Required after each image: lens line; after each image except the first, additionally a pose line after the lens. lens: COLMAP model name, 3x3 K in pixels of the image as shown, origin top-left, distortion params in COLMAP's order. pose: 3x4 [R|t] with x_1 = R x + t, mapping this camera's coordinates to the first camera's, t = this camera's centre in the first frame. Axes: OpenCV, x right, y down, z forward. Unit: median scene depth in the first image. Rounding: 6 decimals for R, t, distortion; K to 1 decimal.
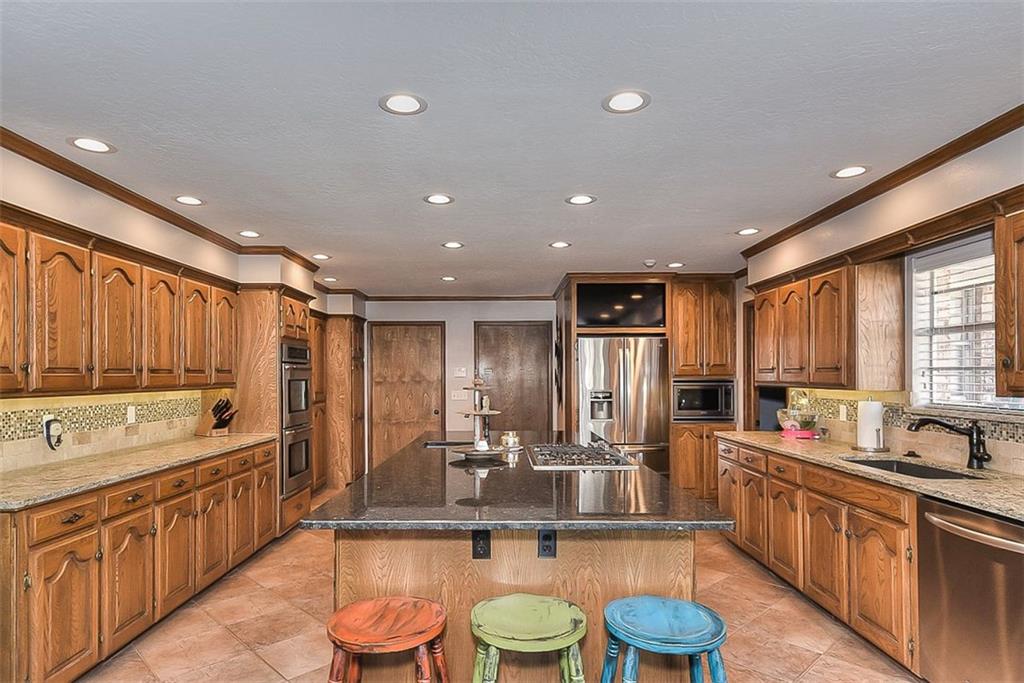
lens RADIAL K [[571.9, 0, 504.9], [0, 571.9, 380.8], [0, 0, 1]] dist [0.032297, 0.000744]
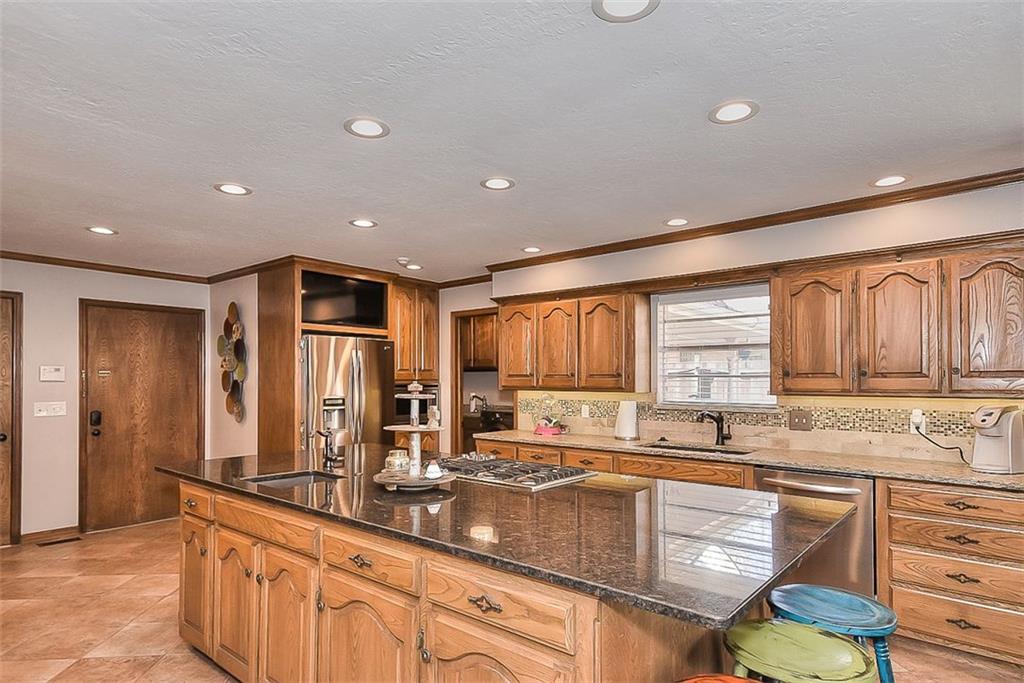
lens RADIAL K [[571.9, 0, 504.9], [0, 571.9, 380.8], [0, 0, 1]] dist [0.032297, 0.000744]
pose [[0.662694, 0.004227, 0.748879, -0.452117], [0.002982, 0.999961, -0.008282, 0.000502], [-0.748885, 0.007722, 0.662655, 0.326558]]
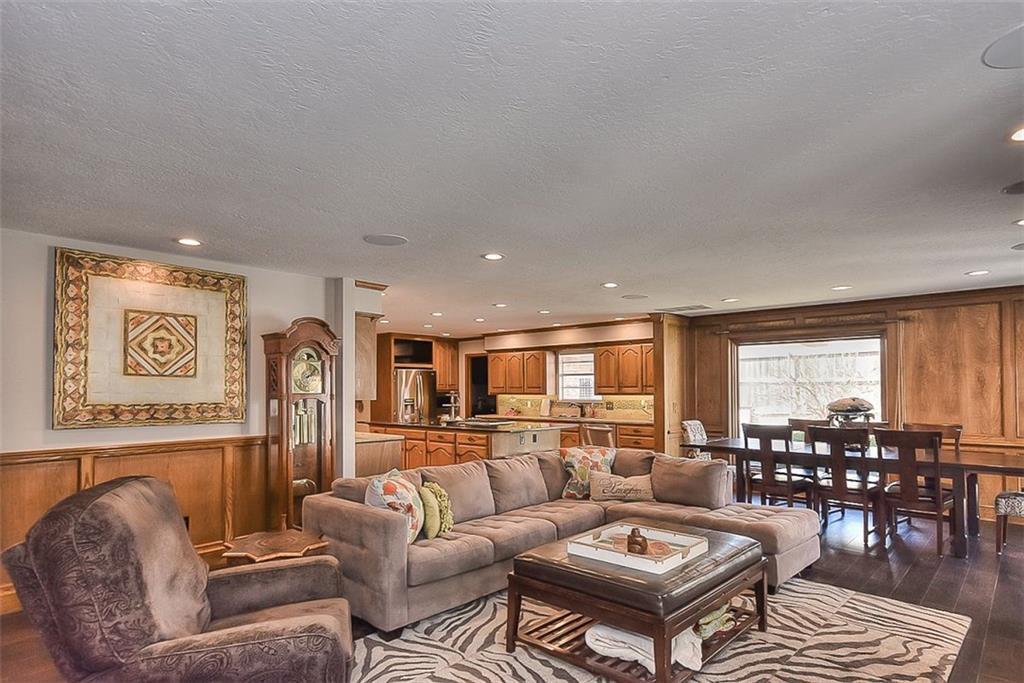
lens RADIAL K [[571.9, 0, 504.9], [0, 571.9, 380.8], [0, 0, 1]] dist [0.032297, 0.000744]
pose [[0.685572, 0.011746, 0.727910, -1.367852], [0.009620, 0.999636, -0.025192, 0.013903], [-0.727941, 0.024274, 0.685210, -0.676006]]
